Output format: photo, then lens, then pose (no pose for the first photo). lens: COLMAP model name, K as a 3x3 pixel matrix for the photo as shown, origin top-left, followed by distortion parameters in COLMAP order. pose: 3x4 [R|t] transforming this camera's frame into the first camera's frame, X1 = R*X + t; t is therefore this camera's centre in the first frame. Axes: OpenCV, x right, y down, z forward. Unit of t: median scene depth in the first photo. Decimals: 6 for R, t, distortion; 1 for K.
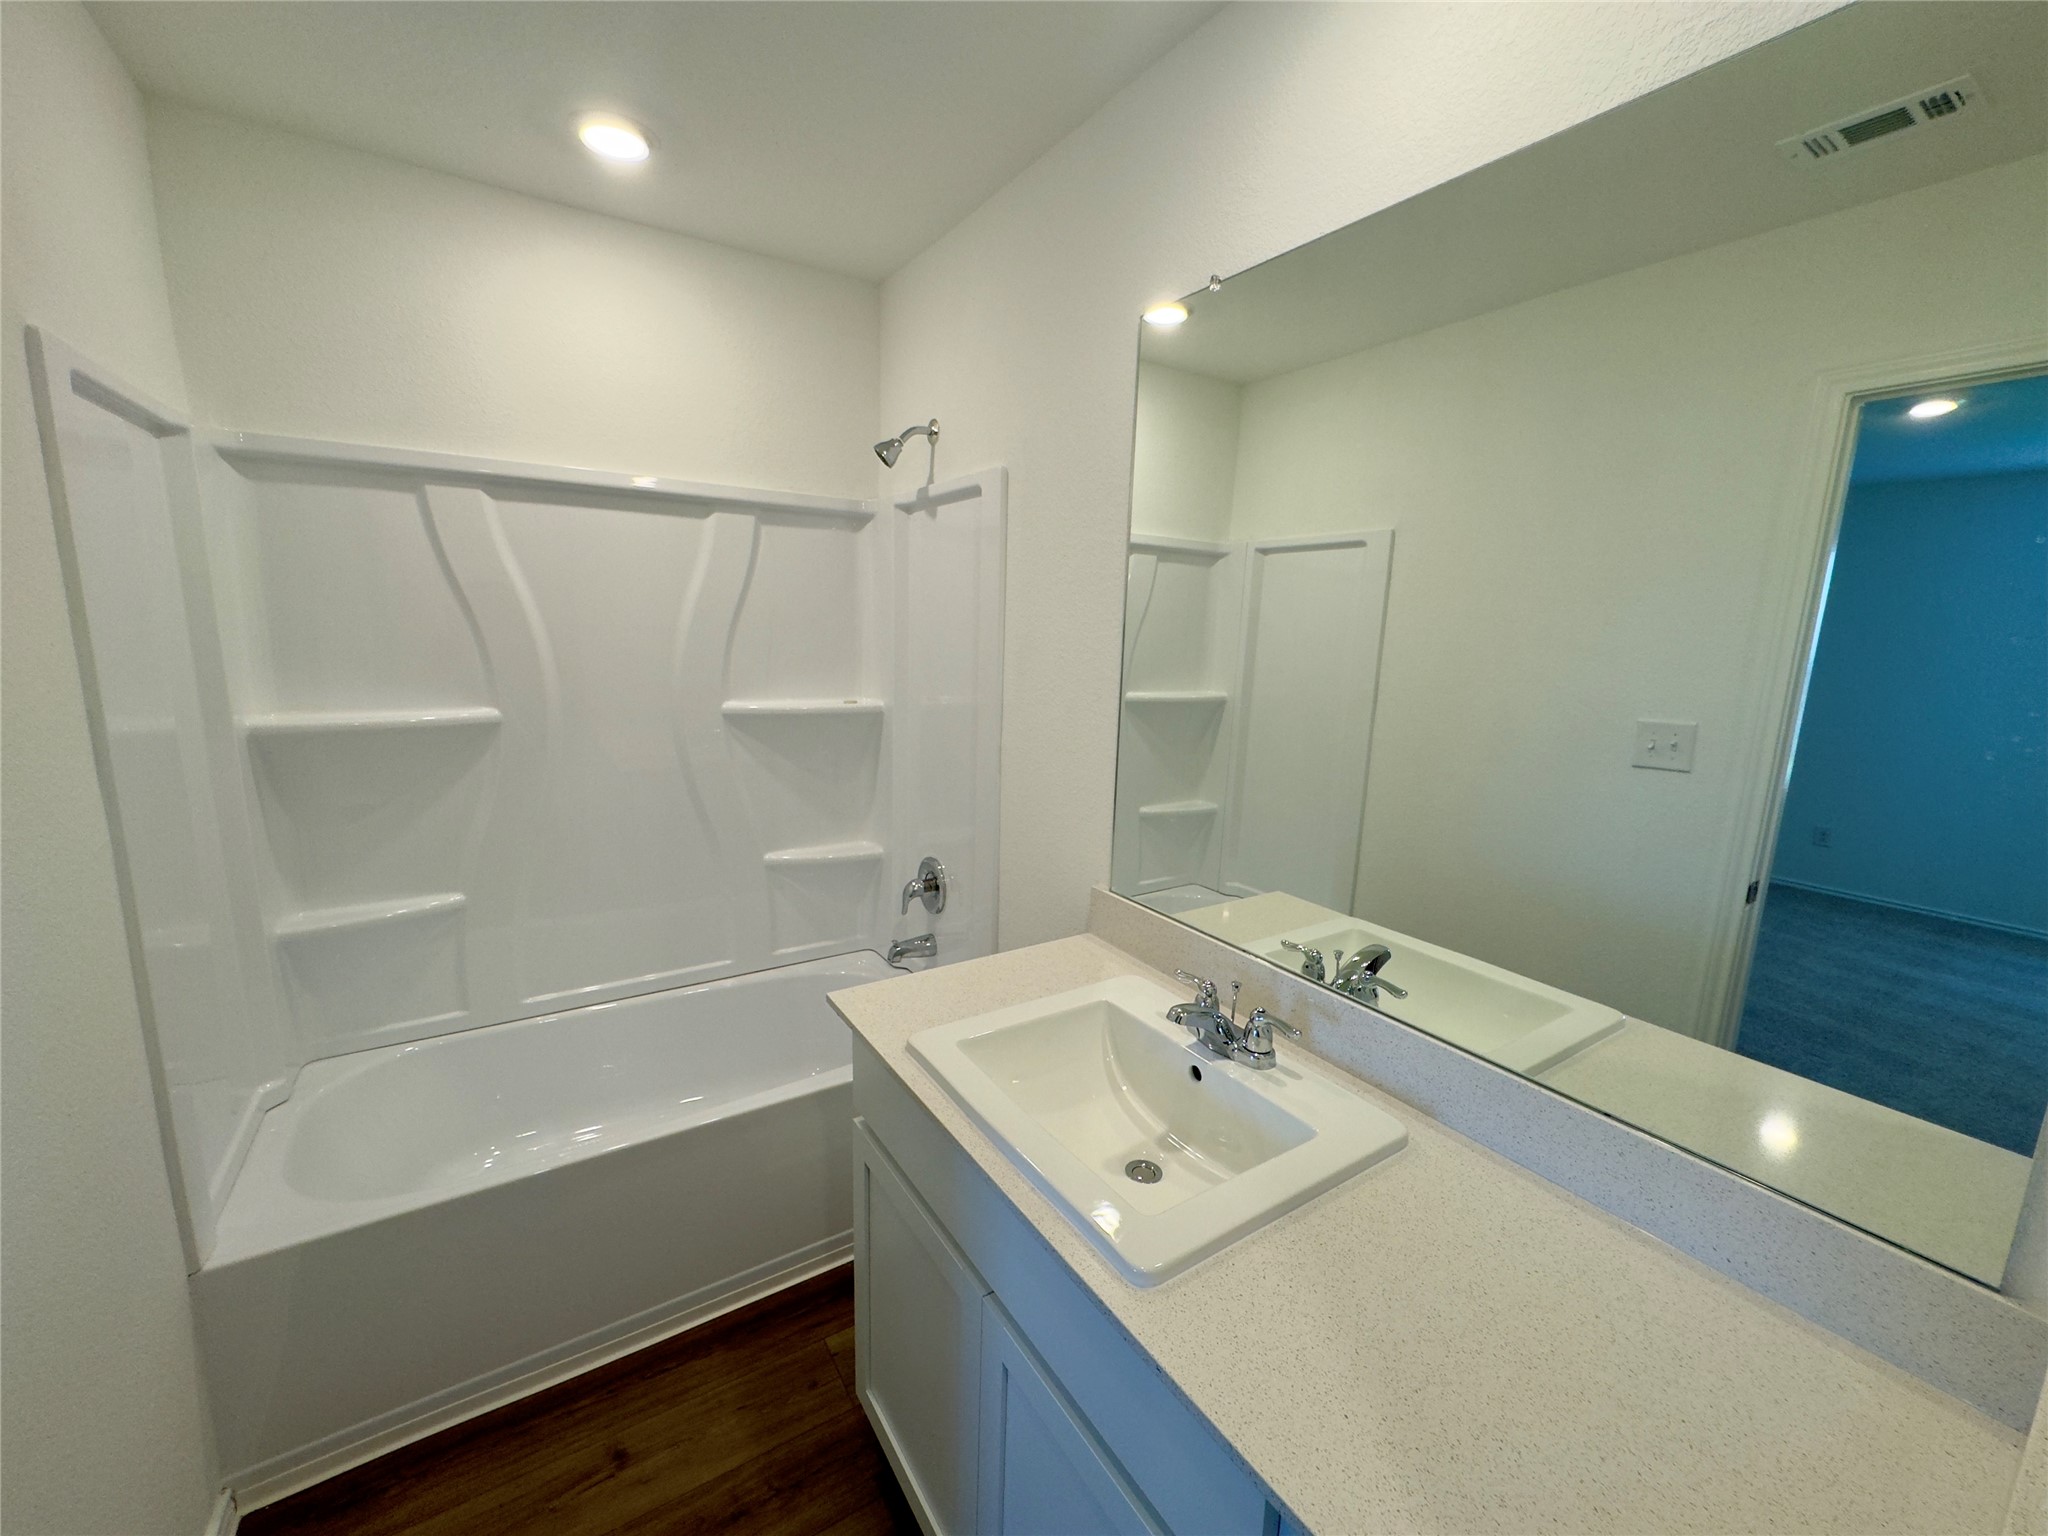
lens RADIAL K [[821.4, 0, 1024.0], [0, 821.4, 768.0], [0, 0, 1]] dist [0.002665, 0.000150]
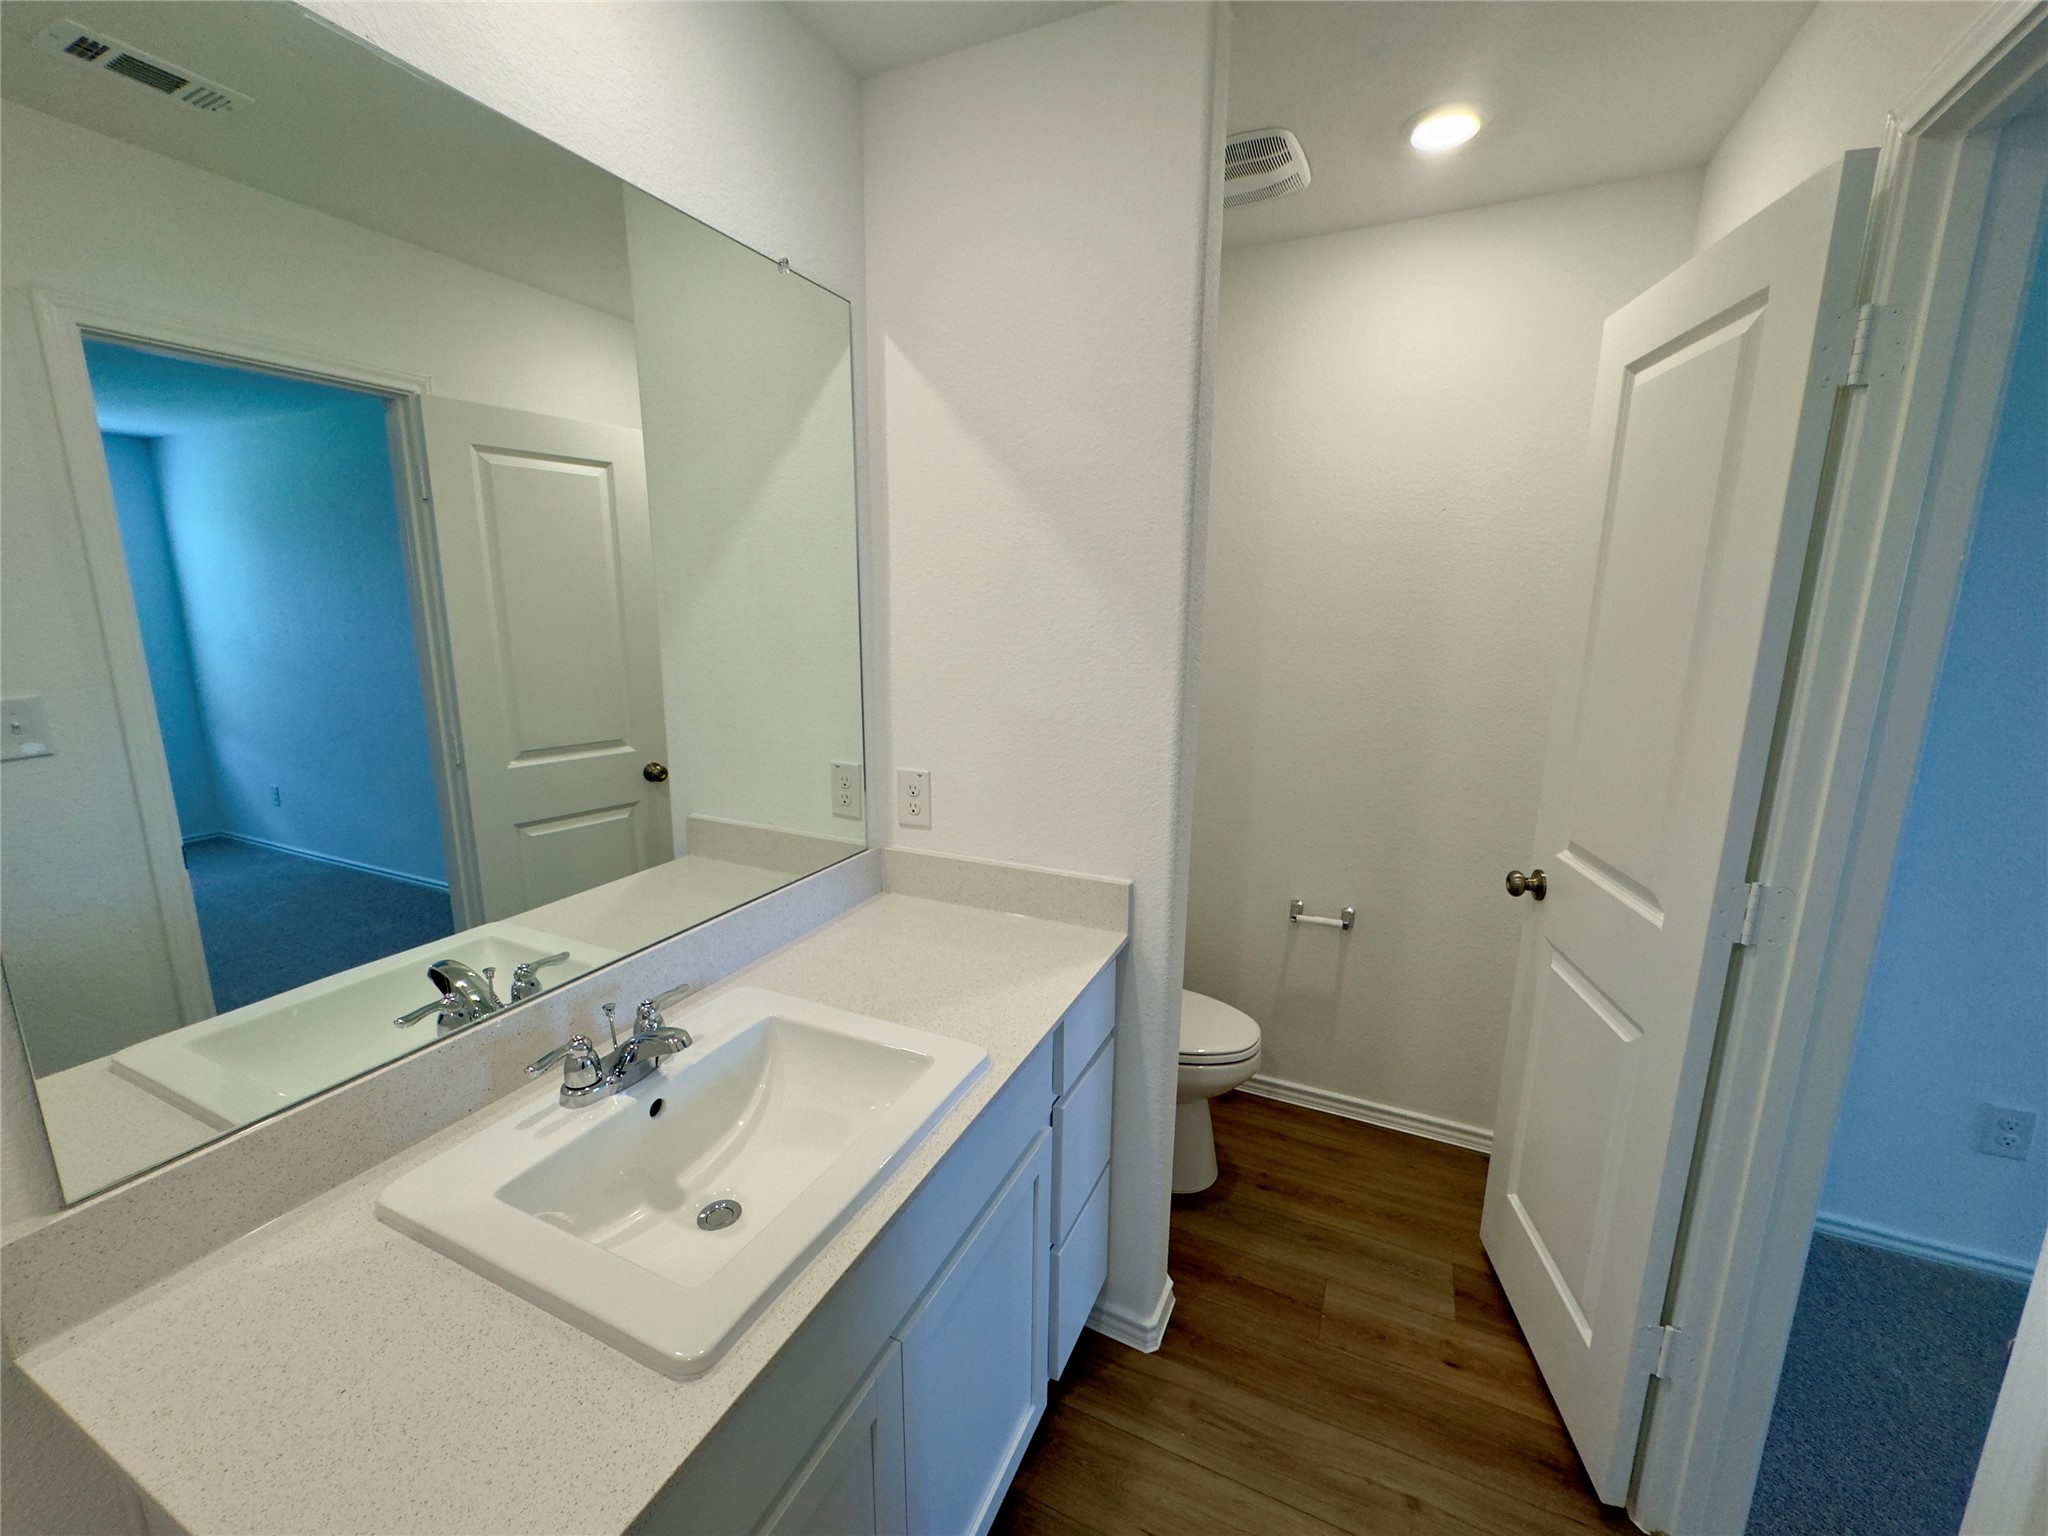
lens RADIAL K [[818.4, 0, 1024.0], [0, 818.4, 768.0], [0, 0, 1]] dist [-0.001275, 0.000289]
pose [[-0.526147, -0.195086, 0.827714, -0.430971], [0.124406, 0.945201, 0.301857, -0.121934], [-0.841244, 0.261794, -0.473045, 0.664855]]
